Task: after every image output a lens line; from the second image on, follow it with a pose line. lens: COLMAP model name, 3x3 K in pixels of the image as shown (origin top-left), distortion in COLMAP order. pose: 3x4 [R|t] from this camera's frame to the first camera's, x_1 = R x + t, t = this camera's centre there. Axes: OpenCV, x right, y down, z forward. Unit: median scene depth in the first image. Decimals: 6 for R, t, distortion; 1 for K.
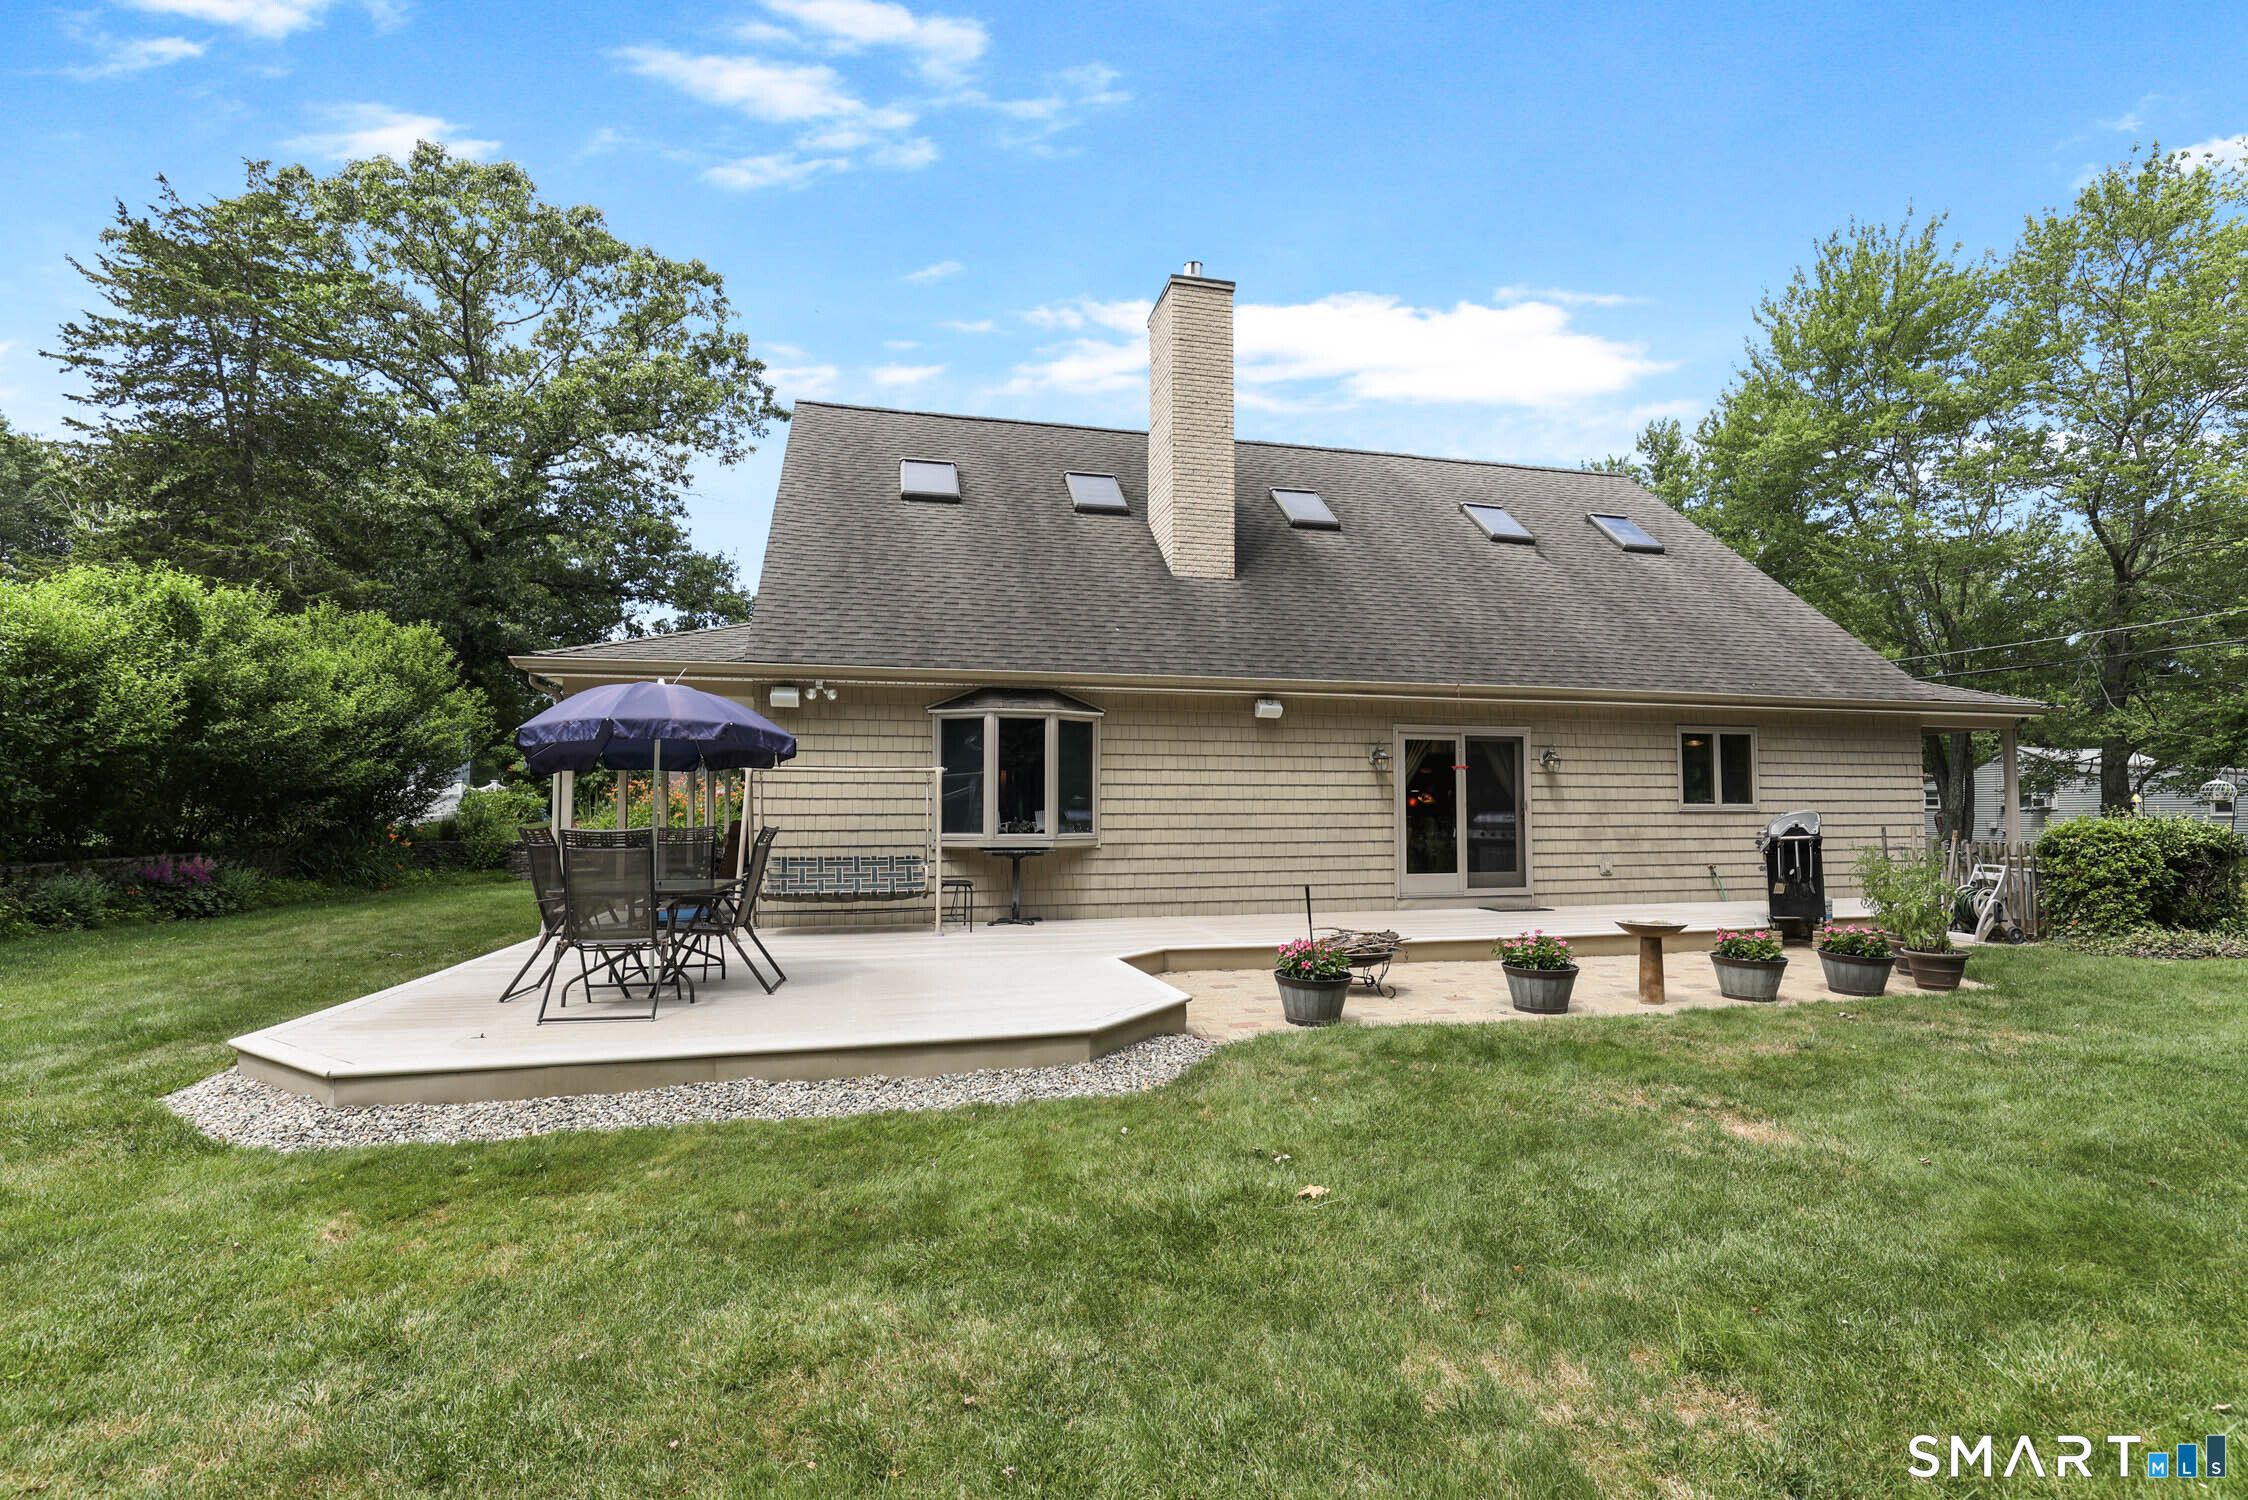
lens RADIAL K [[1058.1, 0, 1149.9], [0, 1058.1, 772.8], [0, 0, 1]] dist [-0.006220, 0.002882]
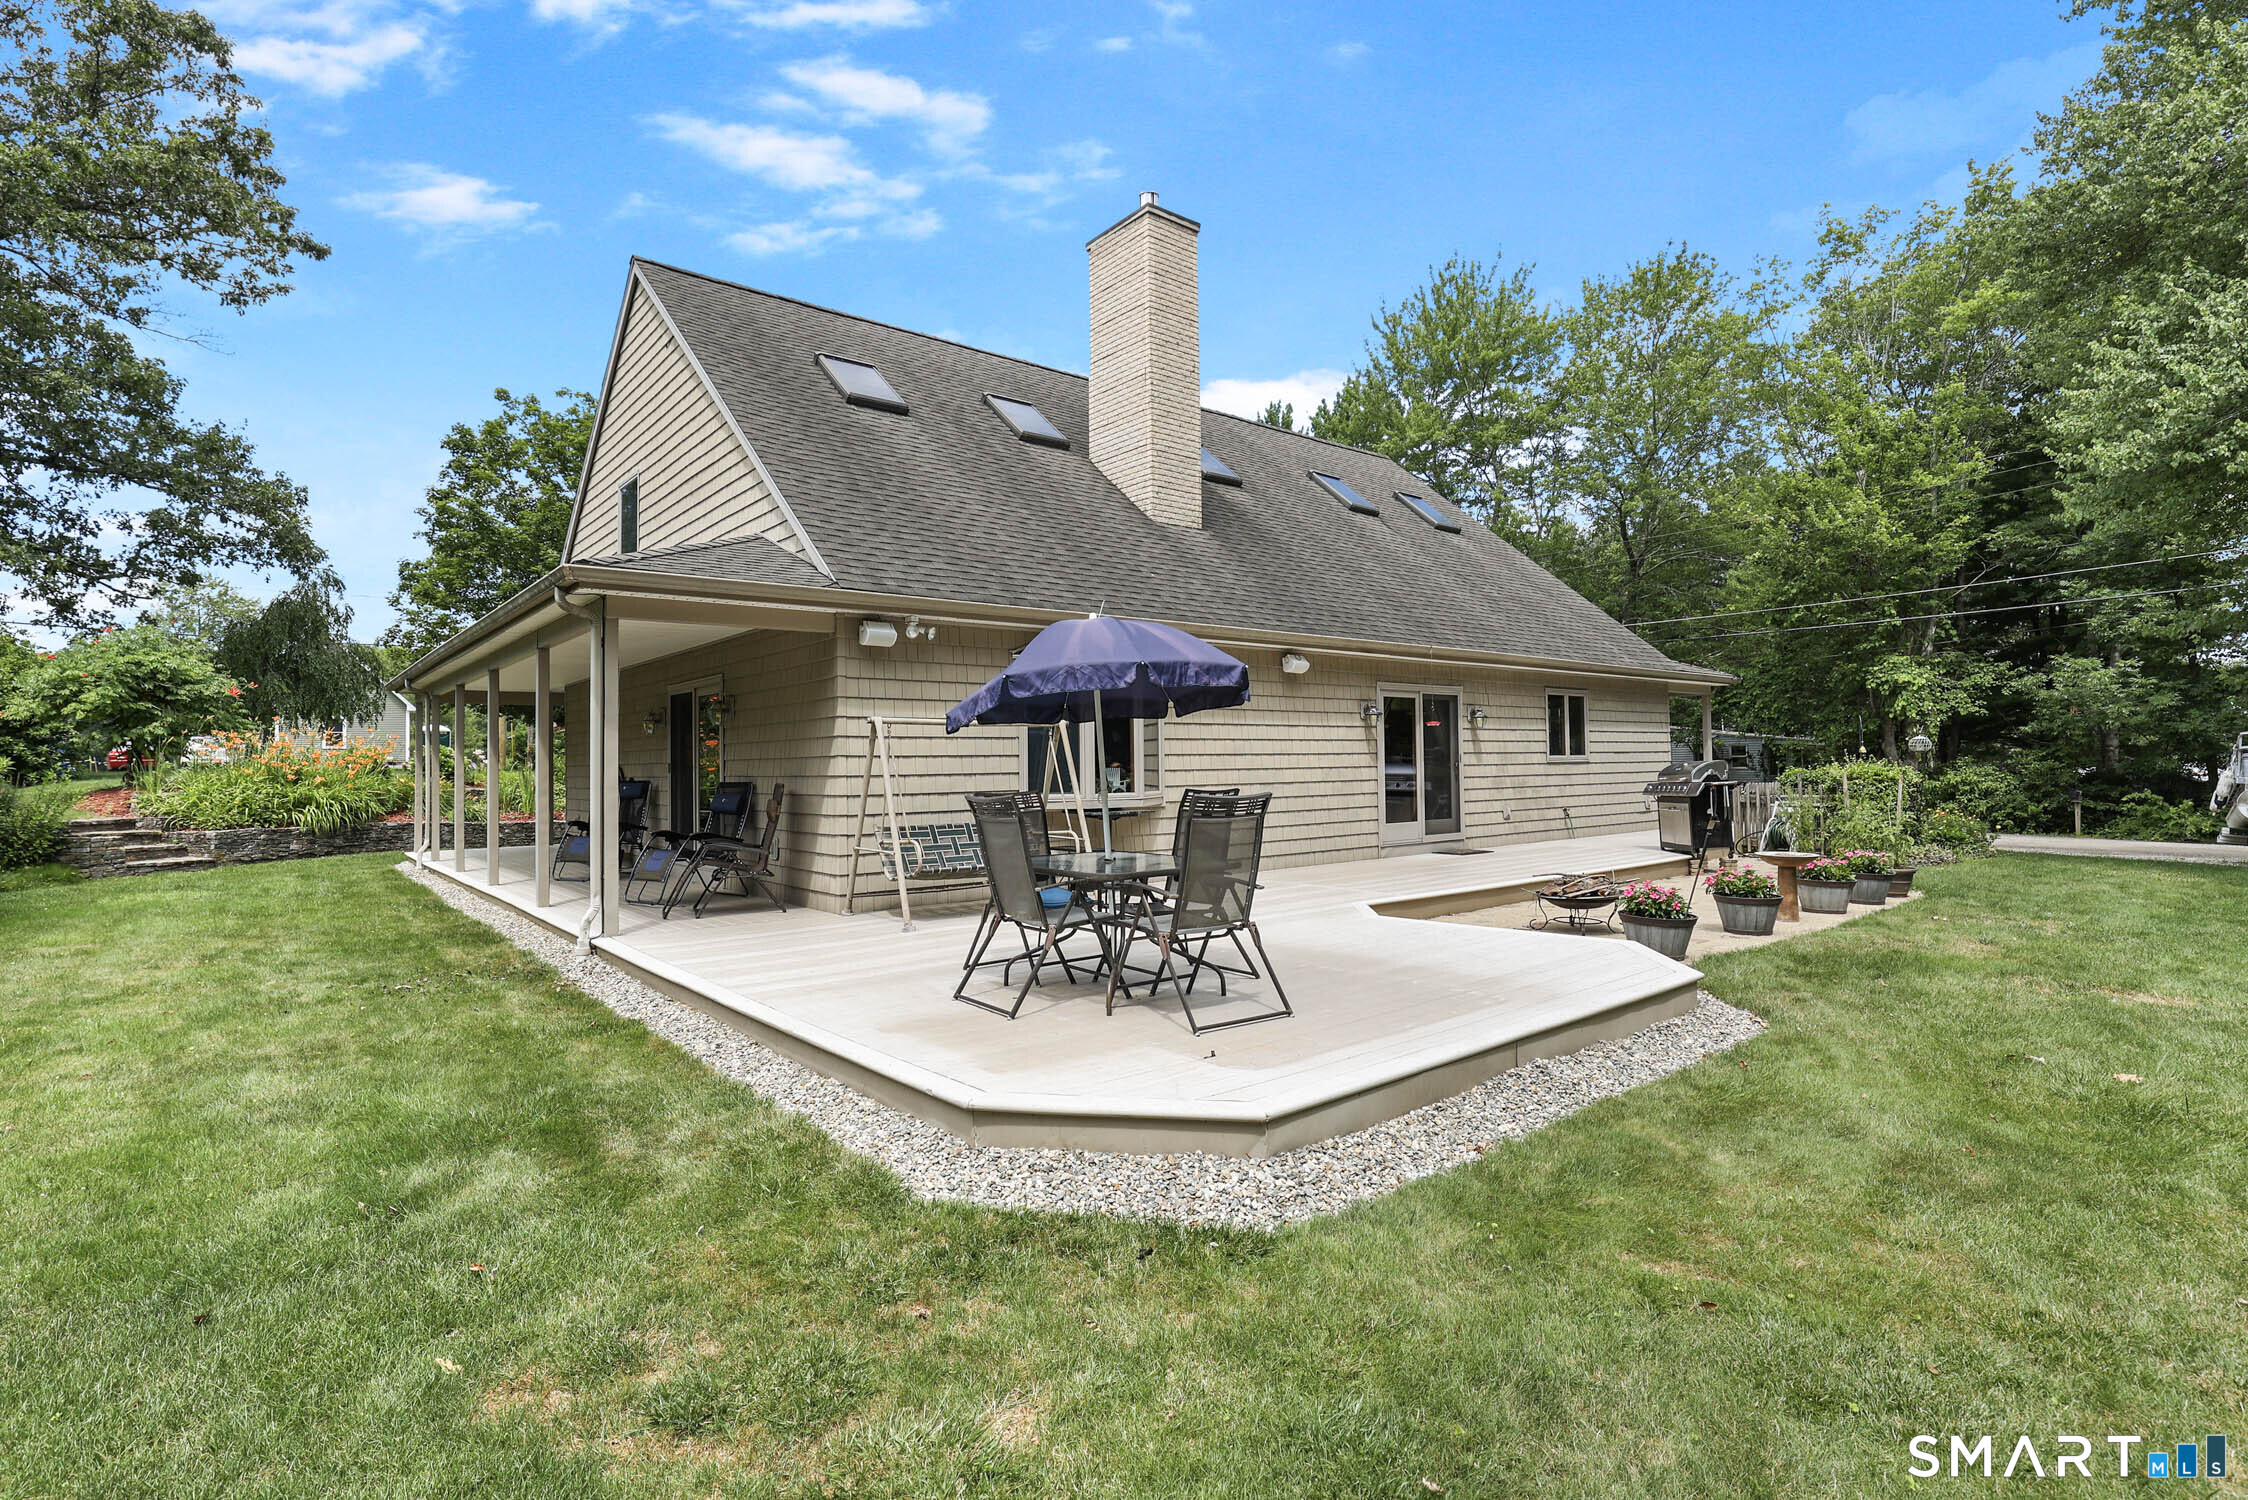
lens RADIAL K [[1107.4, 0, 1113.2], [0, 1107.4, 738.6], [0, 0, 1]] dist [-0.002588, 0.001068]
pose [[0.906302, -0.001122, 0.422629, -0.459791], [-0.003272, 0.999948, 0.009672, 0.000948], [-0.422618, -0.010149, 0.906251, 0.115586]]
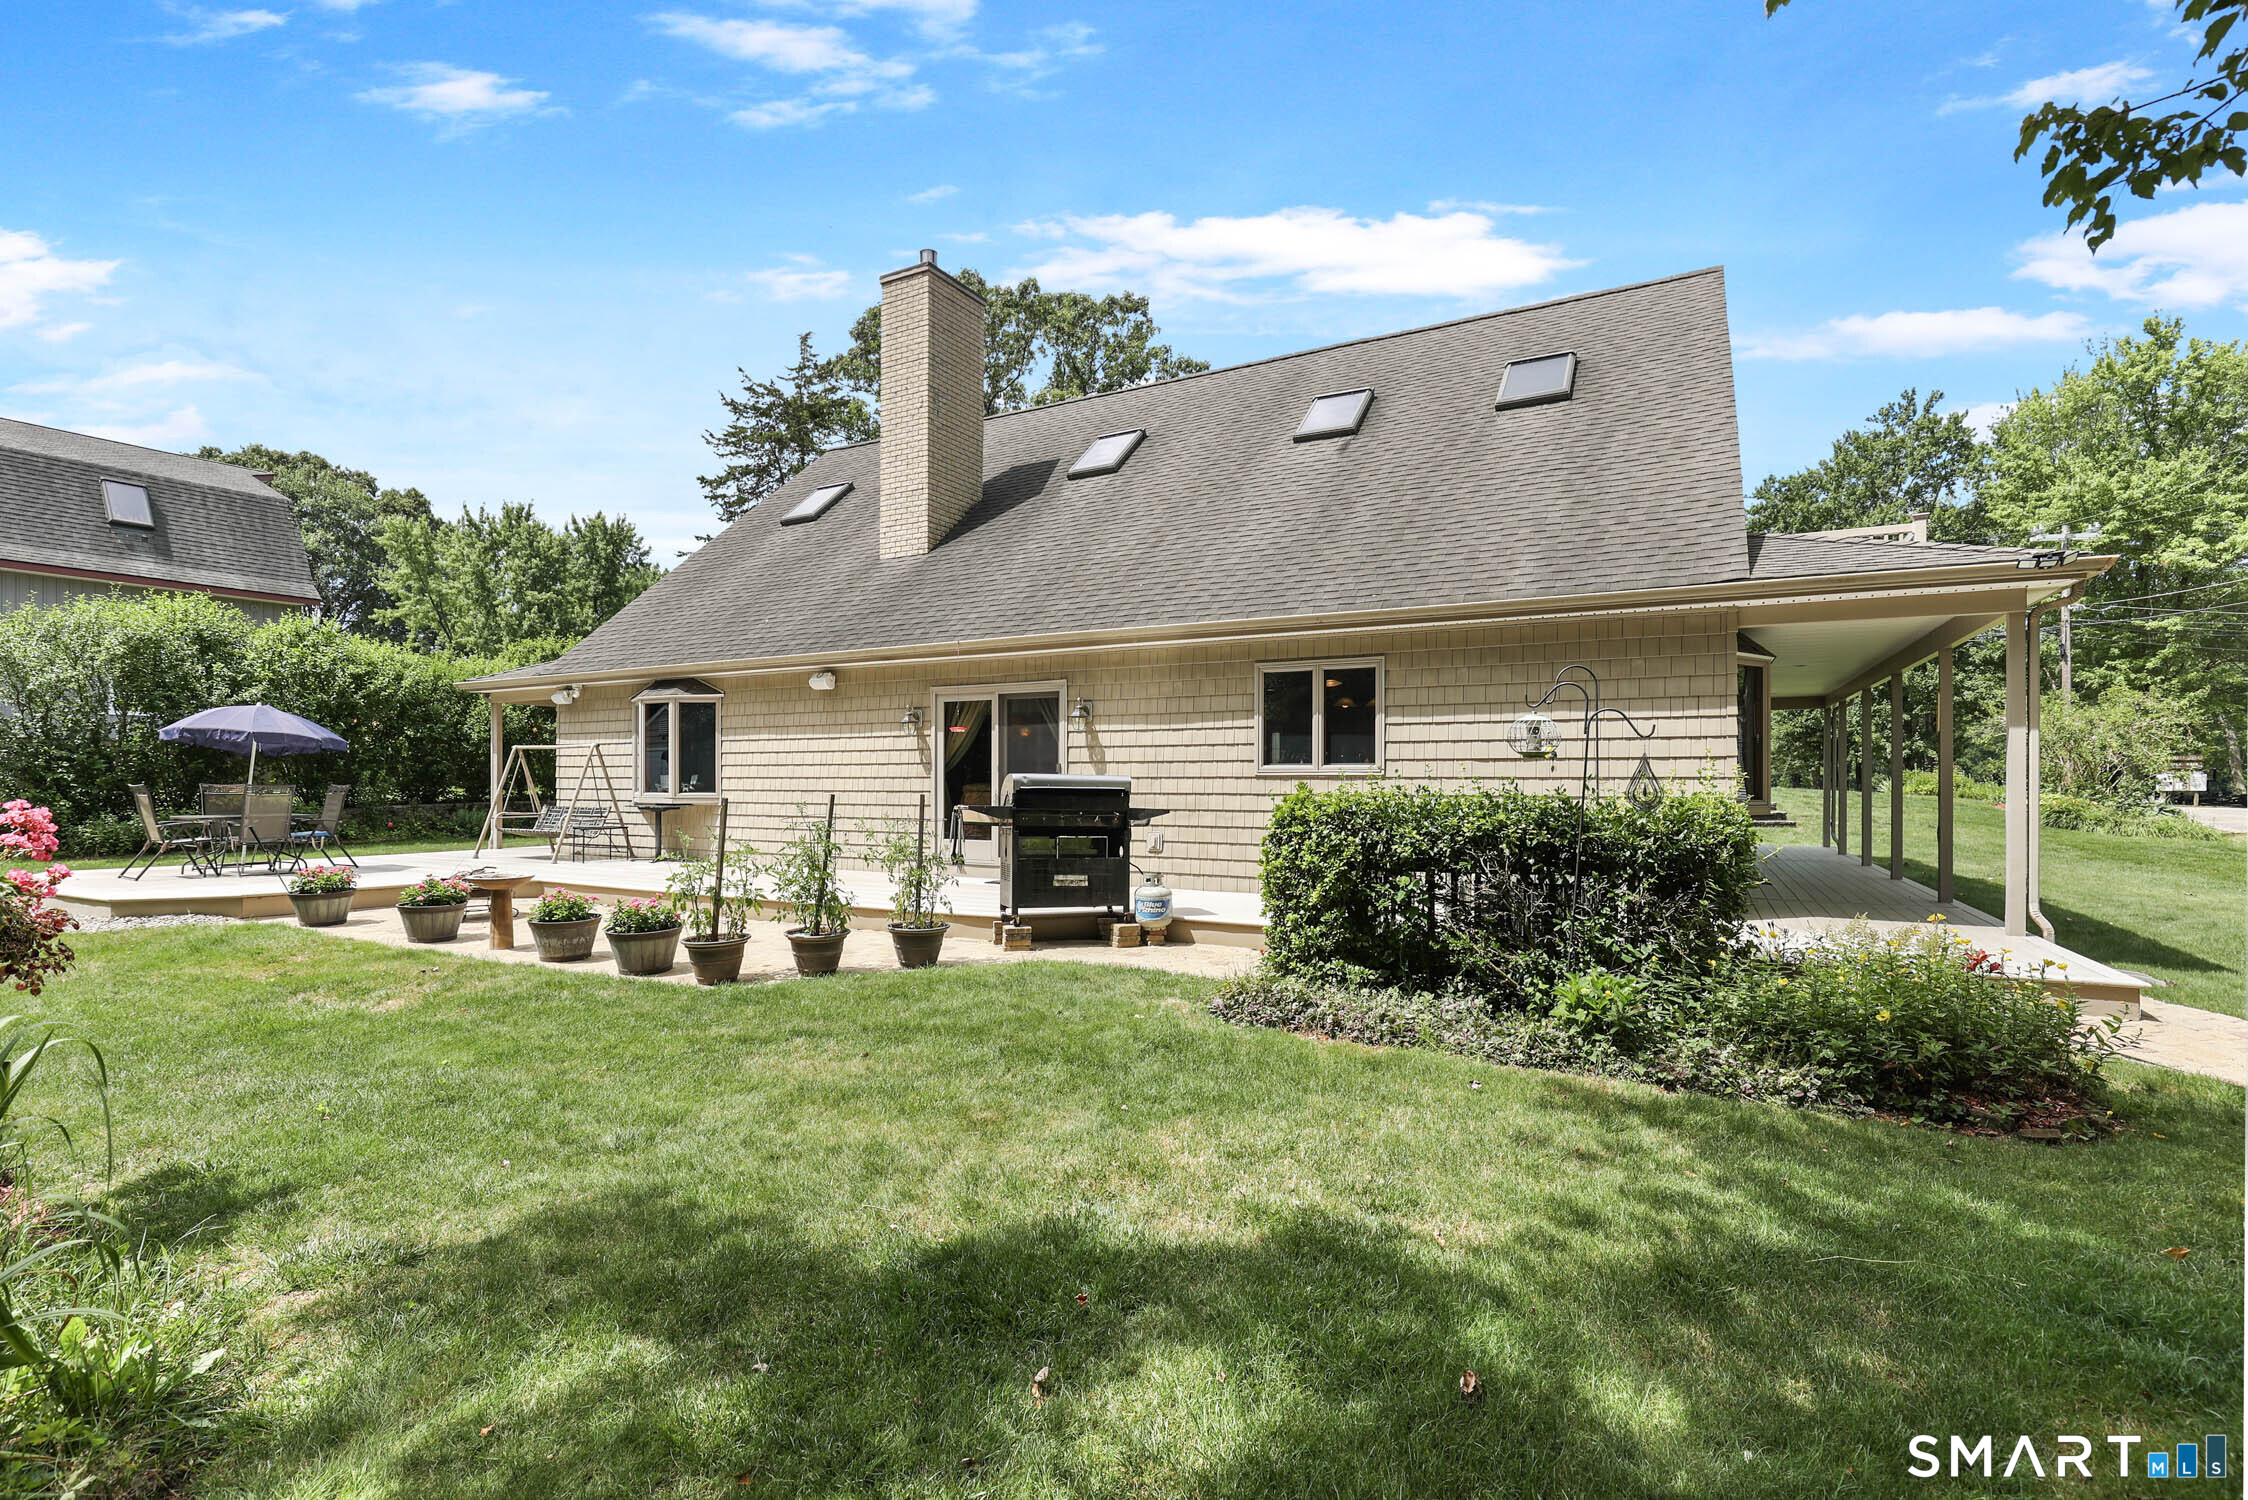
lens RADIAL K [[1058.1, 0, 1111.4], [0, 1058.1, 773.4], [0, 0, 1]] dist [-0.006220, 0.002882]
pose [[0.734231, -0.001423, -0.678898, 1.005117], [0.027566, 0.999236, 0.027718, 0.011510], [0.678340, -0.039066, 0.733709, 0.379083]]
